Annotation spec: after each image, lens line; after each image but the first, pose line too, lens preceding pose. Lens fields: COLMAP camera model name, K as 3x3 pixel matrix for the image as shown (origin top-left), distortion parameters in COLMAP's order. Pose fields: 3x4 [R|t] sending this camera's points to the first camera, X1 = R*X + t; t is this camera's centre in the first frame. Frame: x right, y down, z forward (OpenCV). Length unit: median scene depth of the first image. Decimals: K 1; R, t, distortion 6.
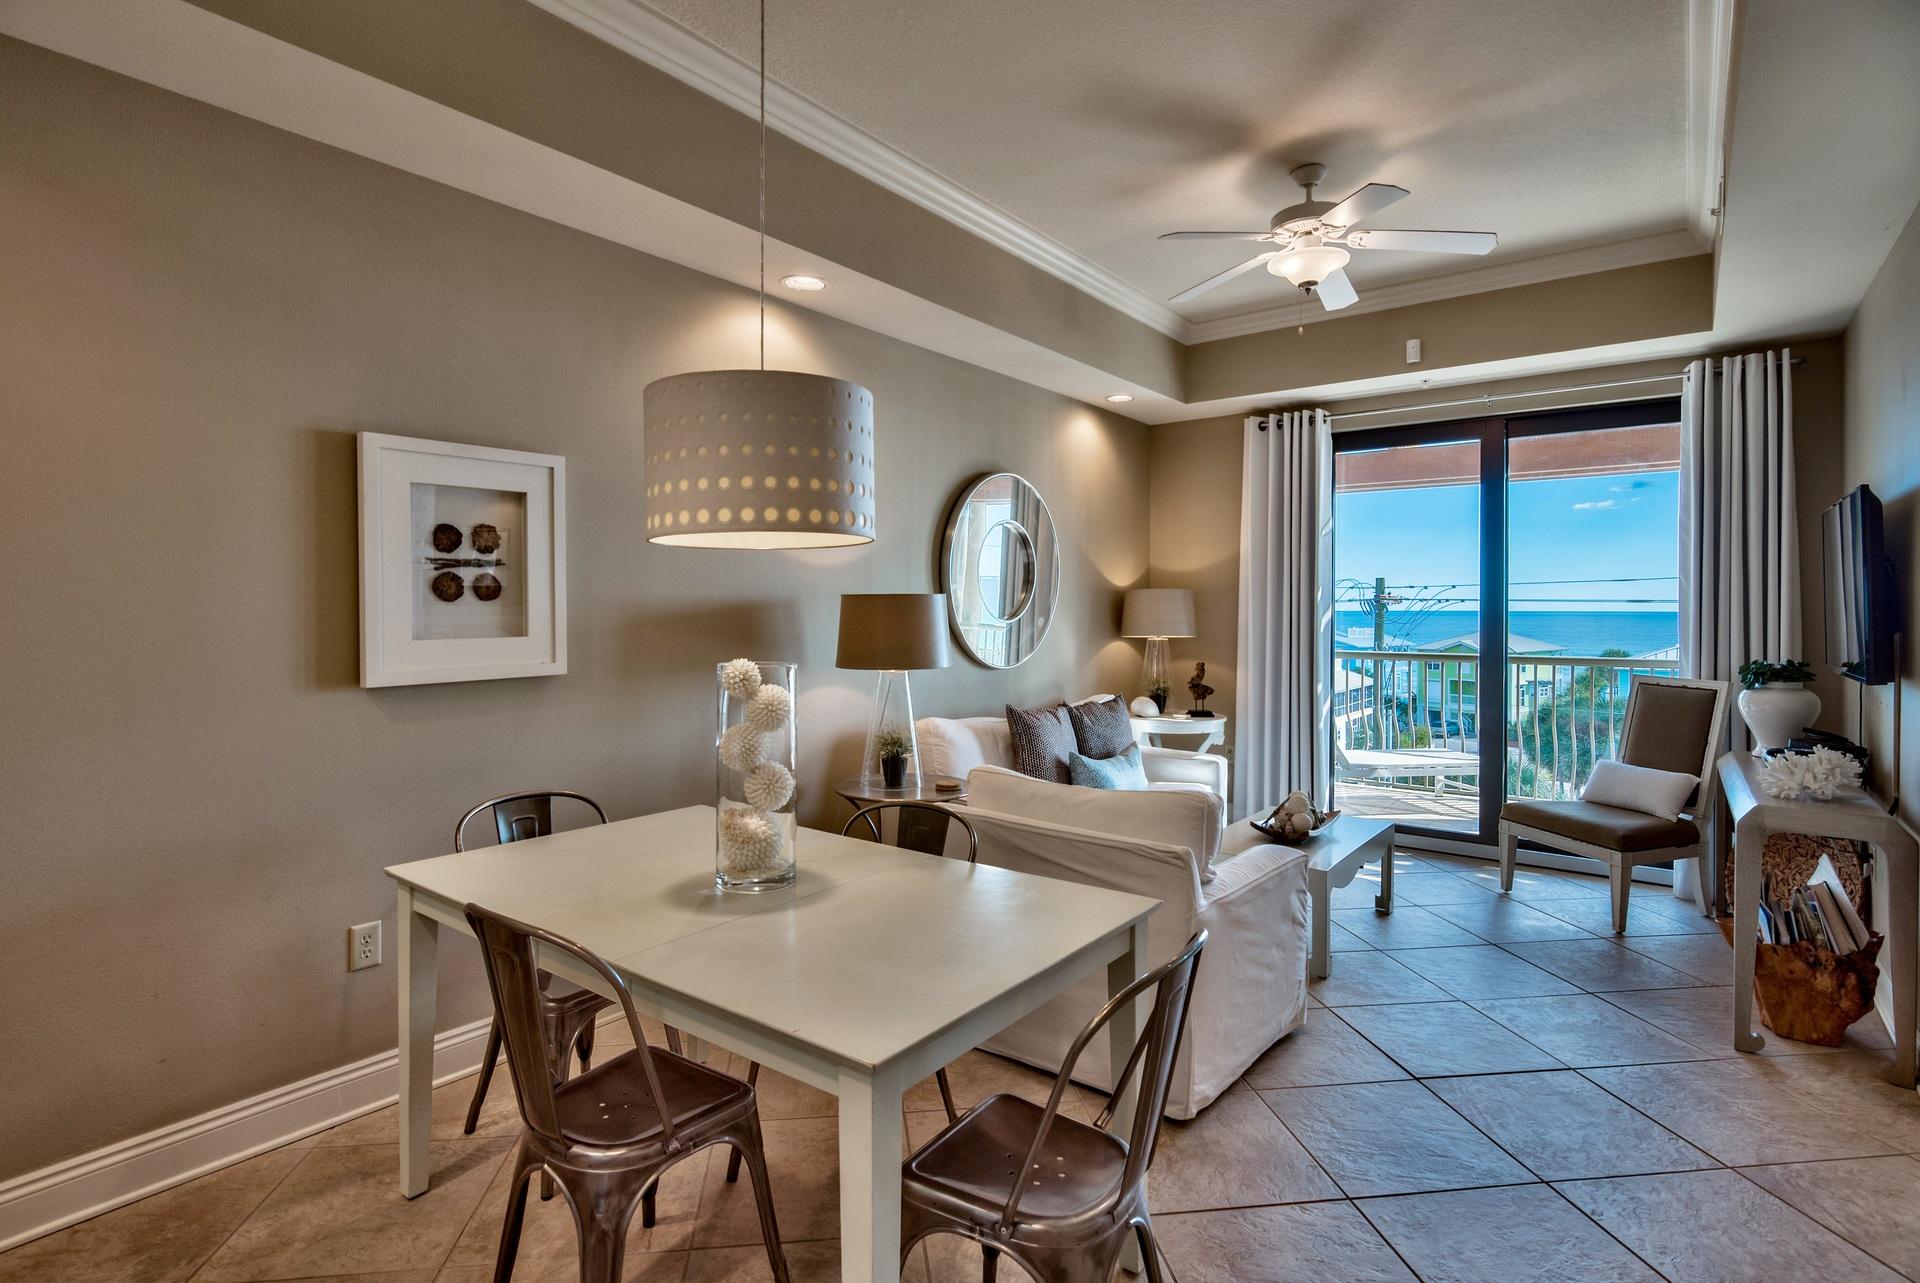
lens RADIAL K [[934.3, 0, 973.5], [0, 934.3, 617.9], [0, 0, 1]] dist [0.001524, 0.001189]
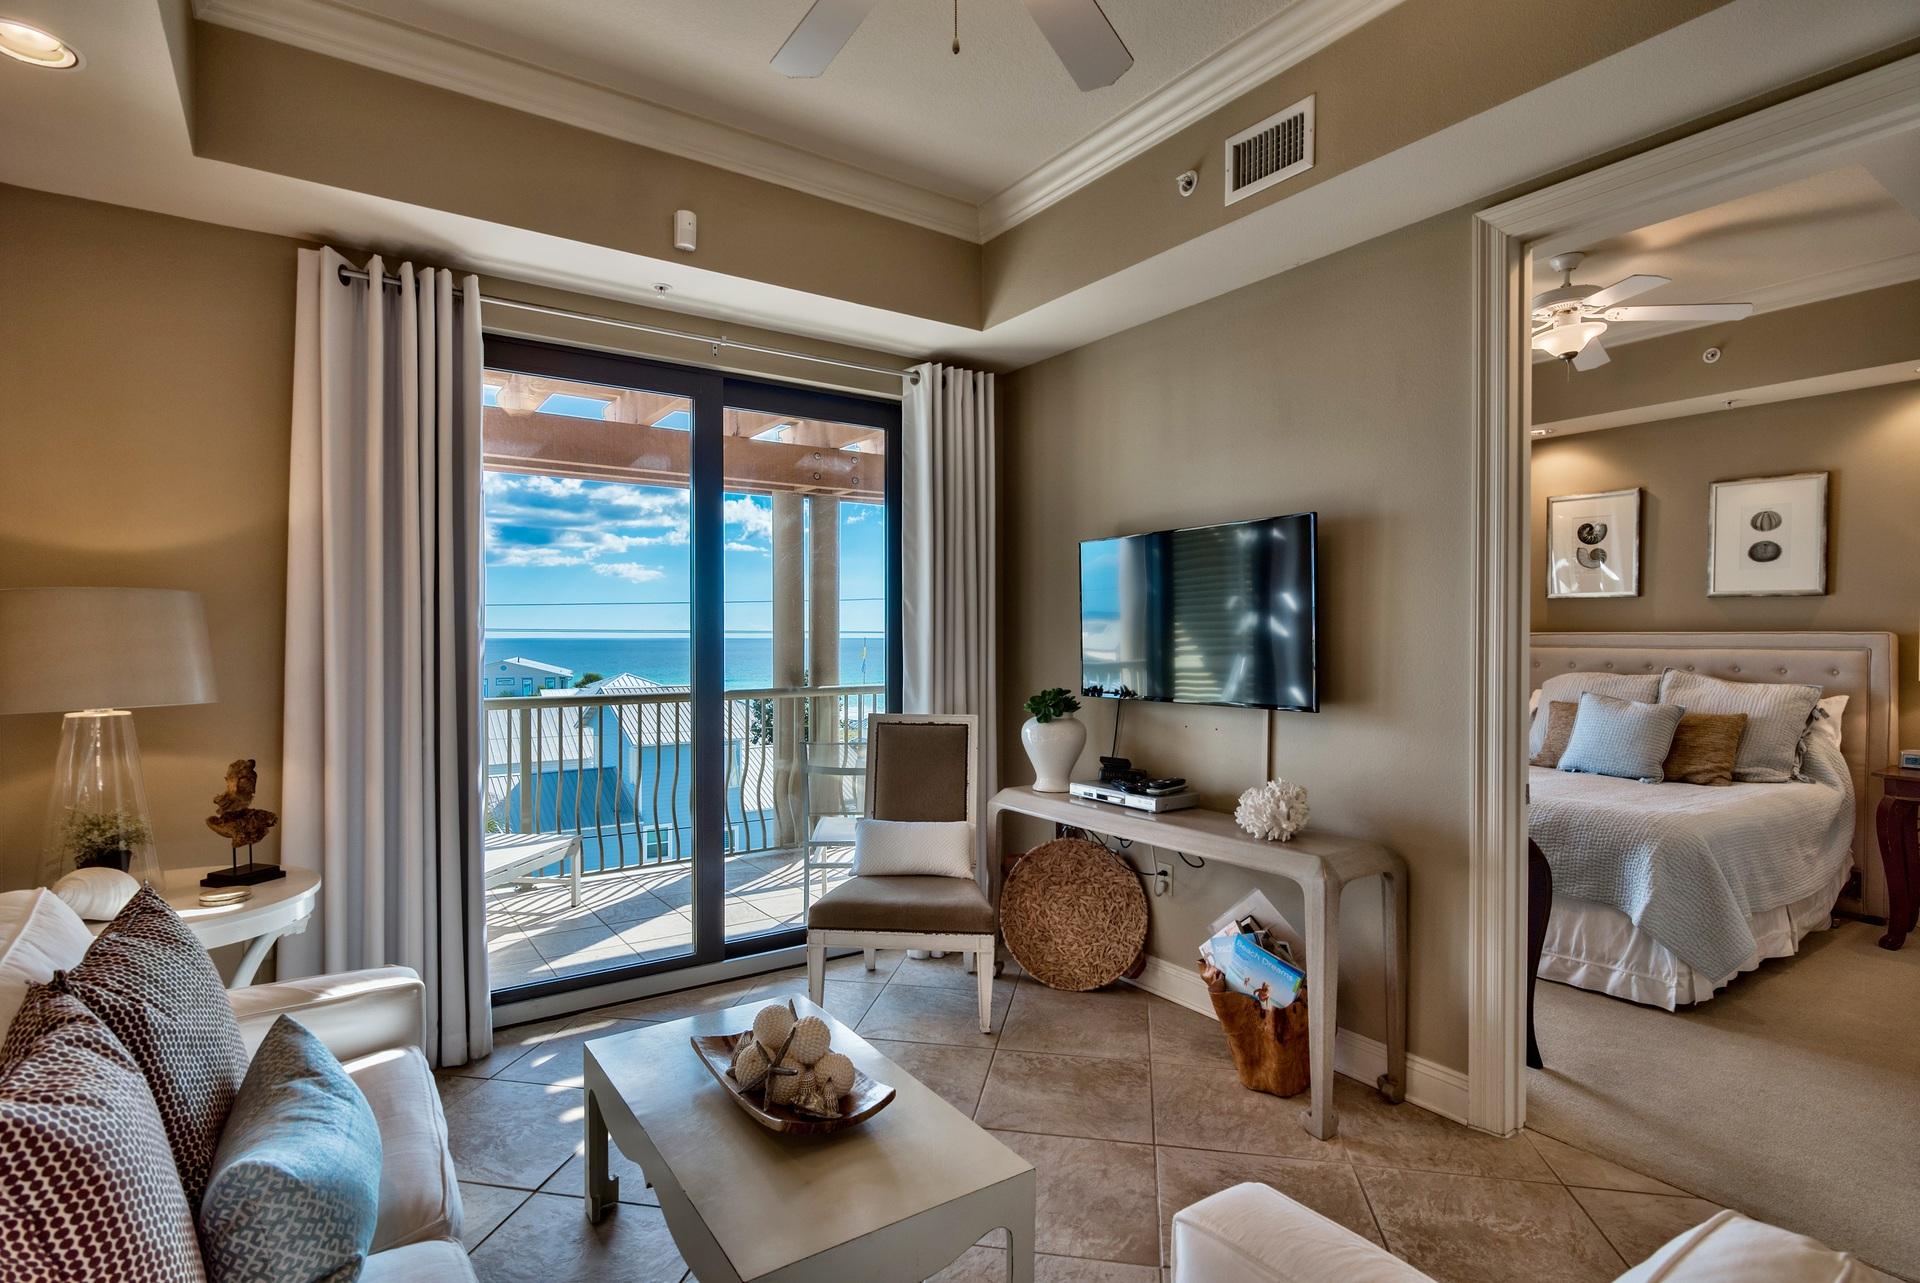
lens RADIAL K [[927.8, 0, 948.9], [0, 927.8, 666.5], [0, 0, 1]] dist [-0.001656, -0.000310]
pose [[0.342760, -0.035512, 0.938752, -0.073591], [0.008953, 0.999363, 0.034536, -0.013005], [-0.939380, -0.003433, 0.342859, 0.690901]]
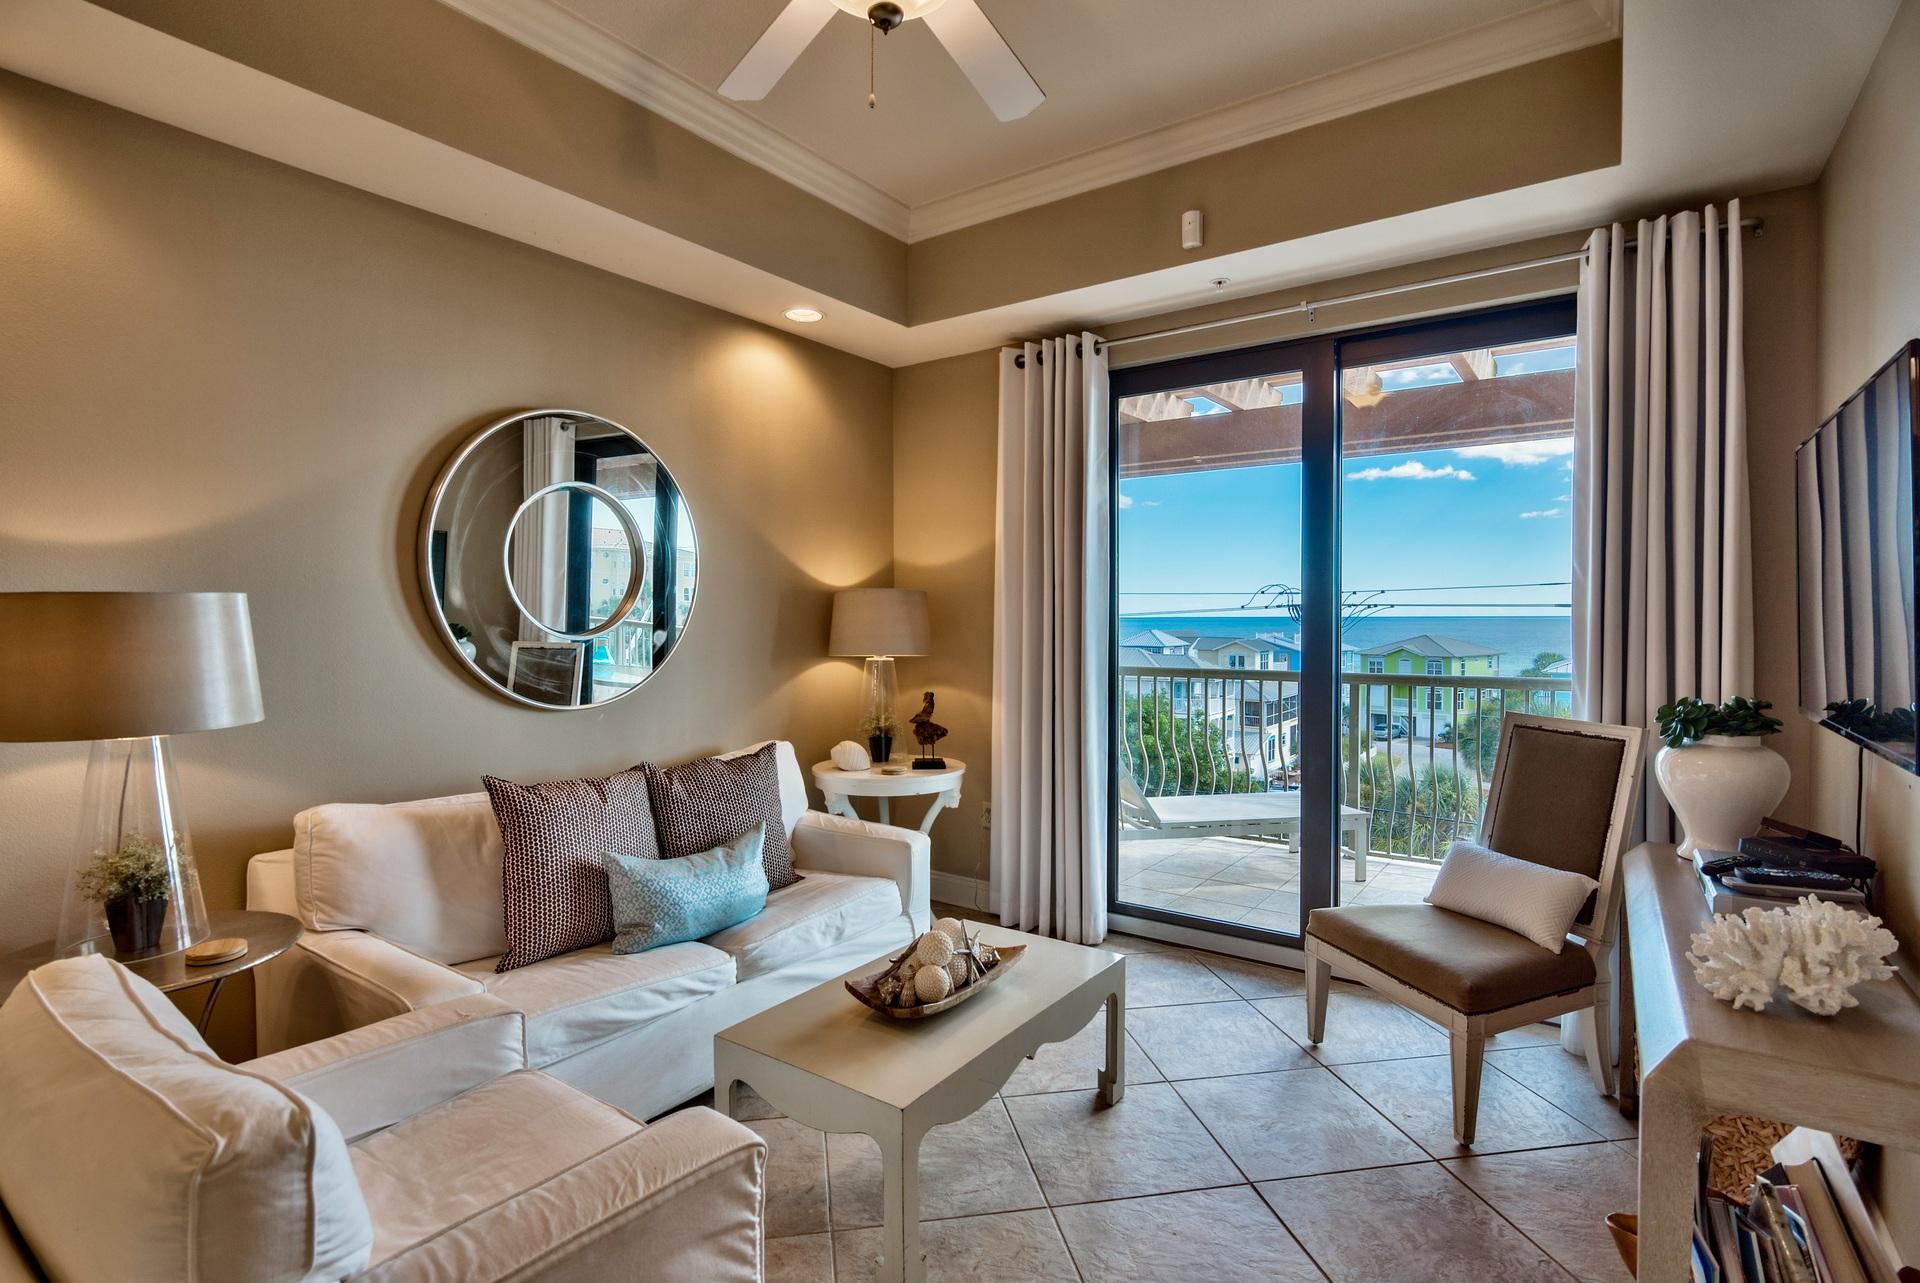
lens RADIAL K [[931.9, 0, 960.0], [0, 931.9, 641.5], [0, 0, 1]] dist [-0.000162, -0.000458]
pose [[0.999265, -0.005682, 0.037902, 0.311157], [0.005024, 0.999835, 0.017429, -0.004531], [-0.037995, -0.017226, 0.999129, 0.375464]]
